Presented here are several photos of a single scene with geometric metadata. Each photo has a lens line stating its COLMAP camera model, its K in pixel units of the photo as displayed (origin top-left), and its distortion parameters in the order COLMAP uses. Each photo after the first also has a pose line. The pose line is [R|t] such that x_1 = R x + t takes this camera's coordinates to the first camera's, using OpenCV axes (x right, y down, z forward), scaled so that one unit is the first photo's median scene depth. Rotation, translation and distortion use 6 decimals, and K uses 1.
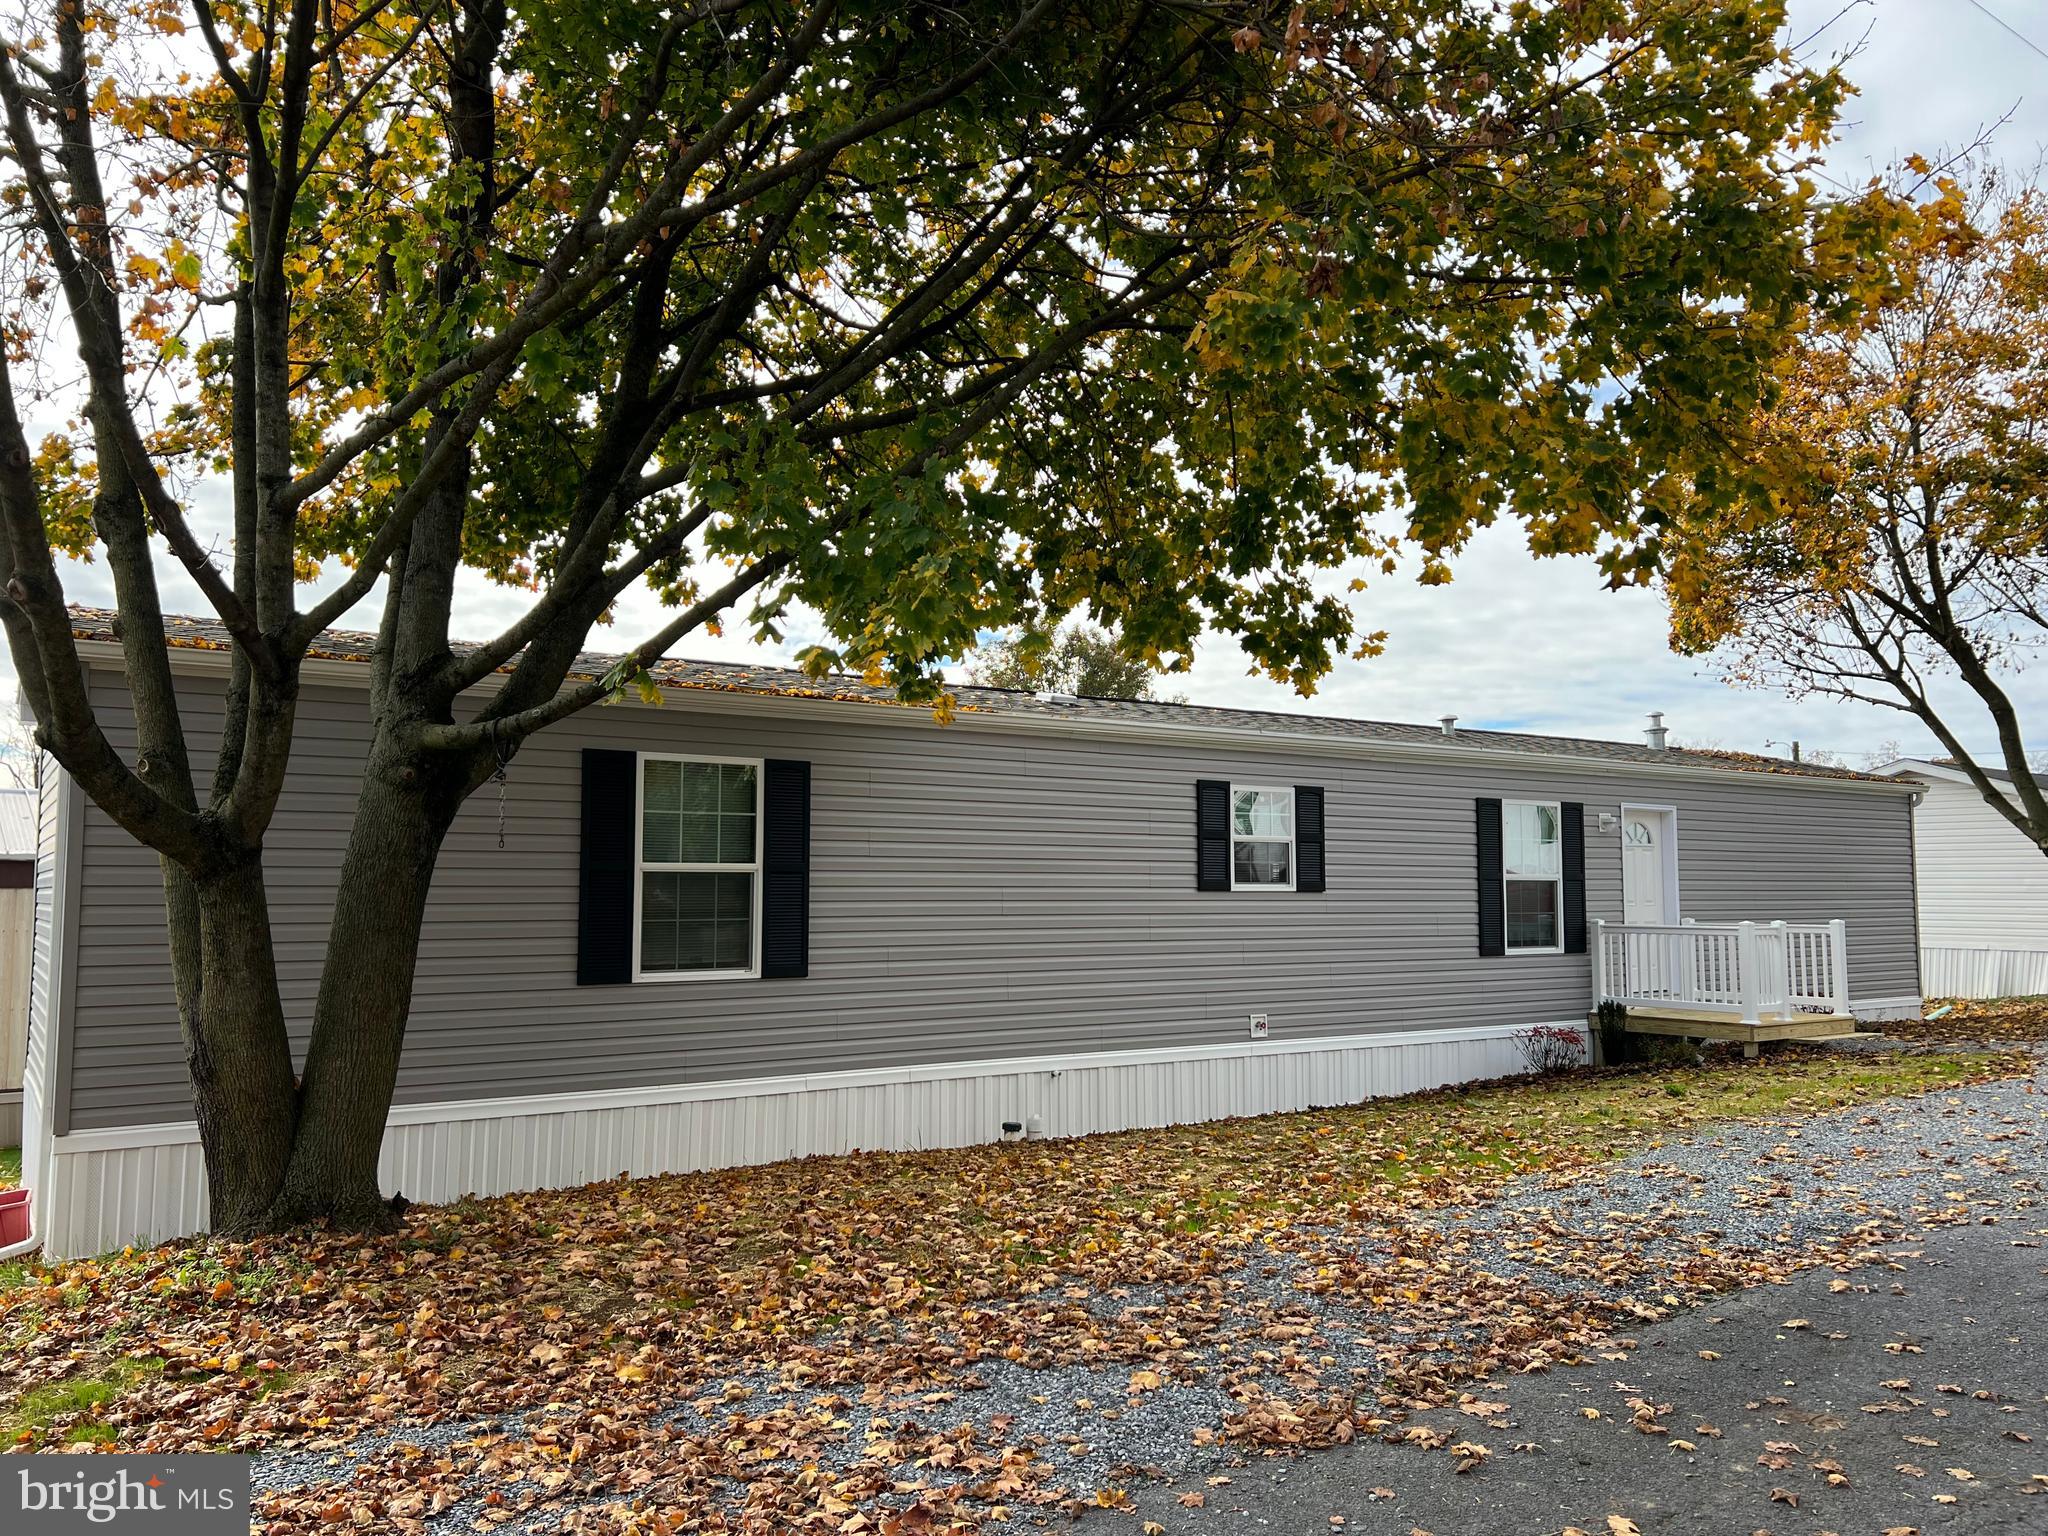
lens RADIAL K [[1548.7, 0, 1022.8], [0, 1548.7, 775.4], [0, 0, 1]] dist [0.047401, -0.049234]
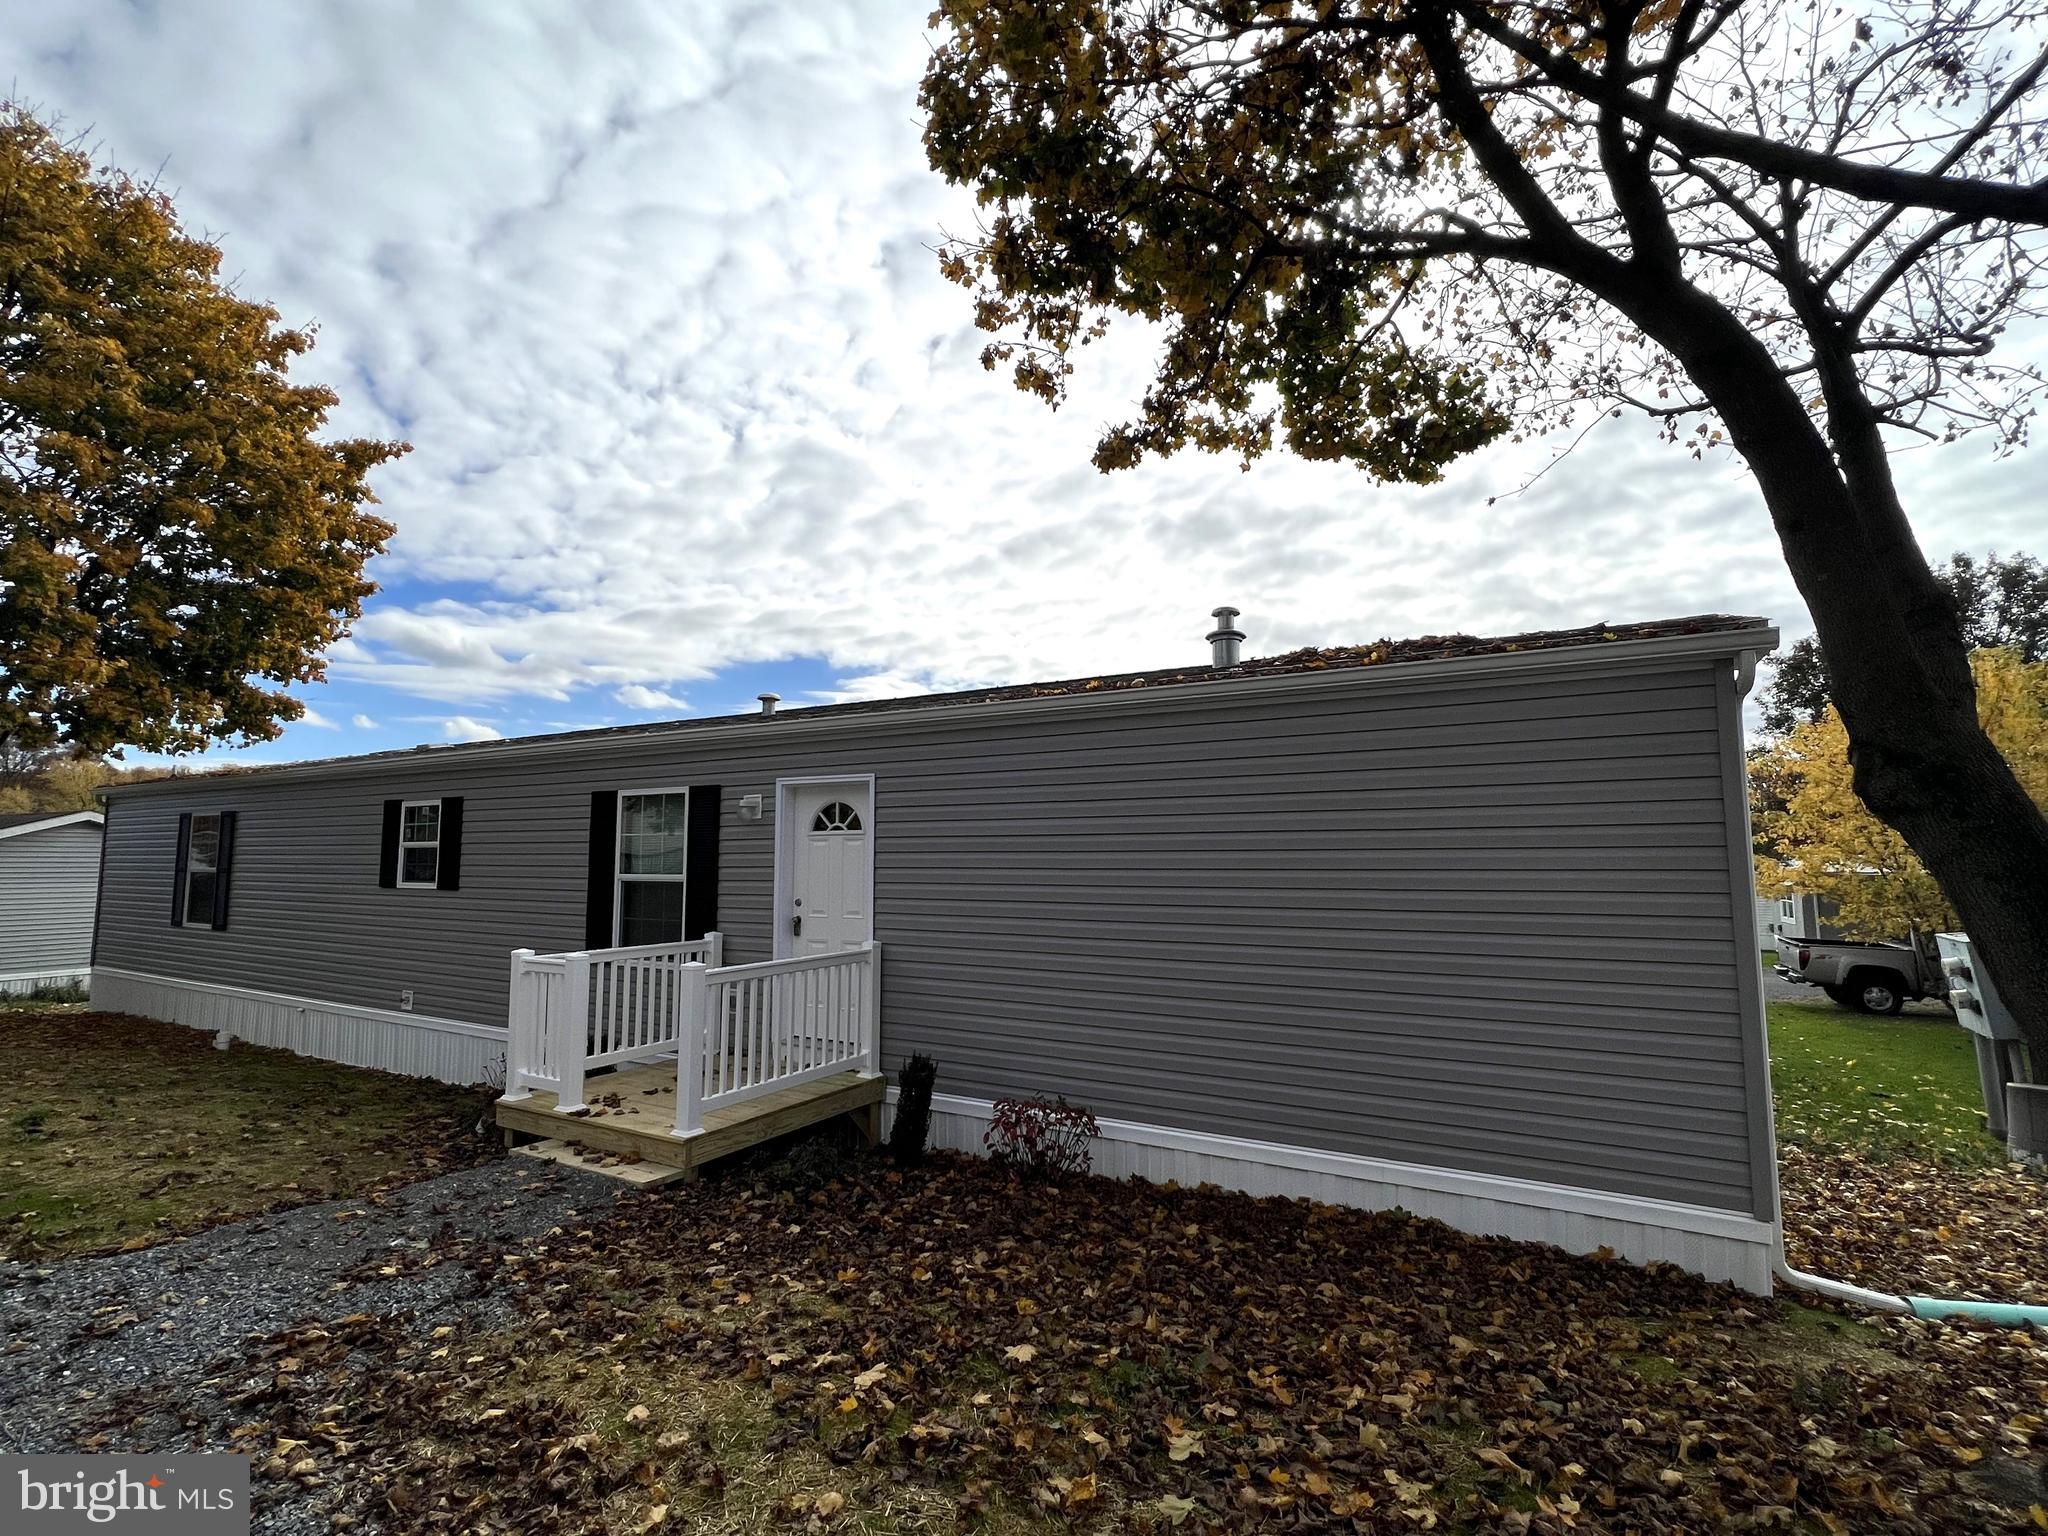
lens RADIAL K [[942.8, 0, 1028.0], [0, 942.8, 767.3], [0, 0, 1]] dist [-0.001945, -0.000151]
pose [[0.436421, -0.081591, -0.896035, 1.527852], [0.069768, 0.995950, -0.056708, 0.084166], [0.897033, -0.037766, 0.440346, 1.652897]]
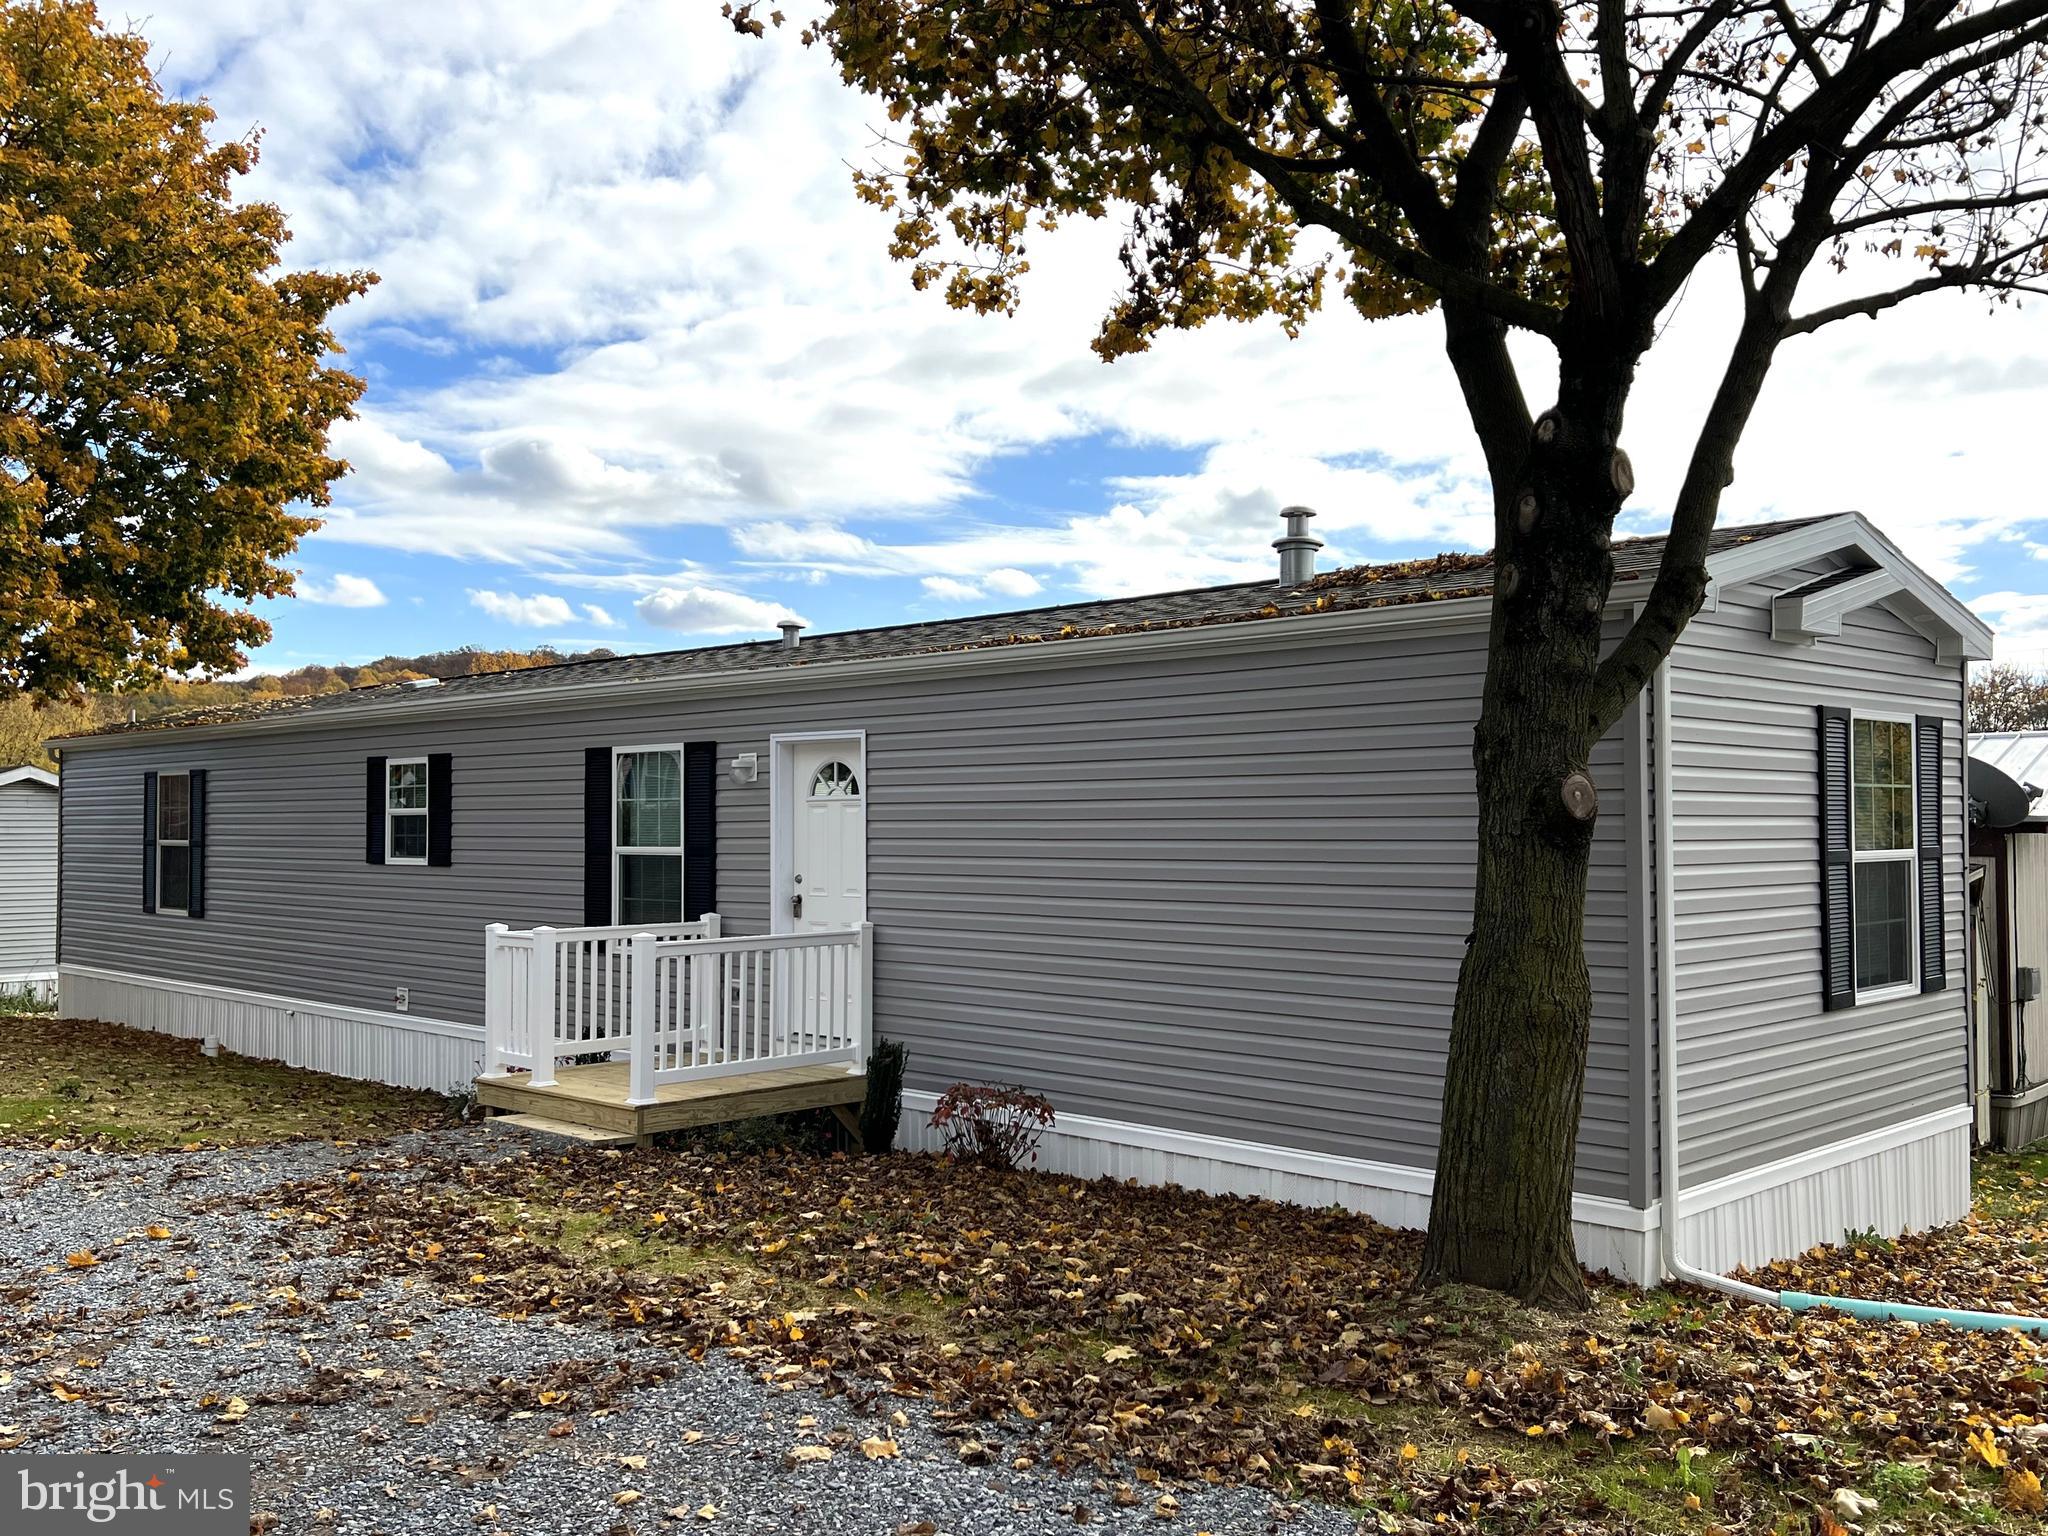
lens RADIAL K [[1804.2, 0, 1024.0], [0, 1804.2, 768.0], [0, 0, 1]] dist [0.103005, -0.210063]
pose [[0.188419, -0.026662, -0.981727, 2.043558], [0.079234, 0.996785, -0.011864, 0.087880], [0.978887, -0.075551, 0.189925, 1.745418]]
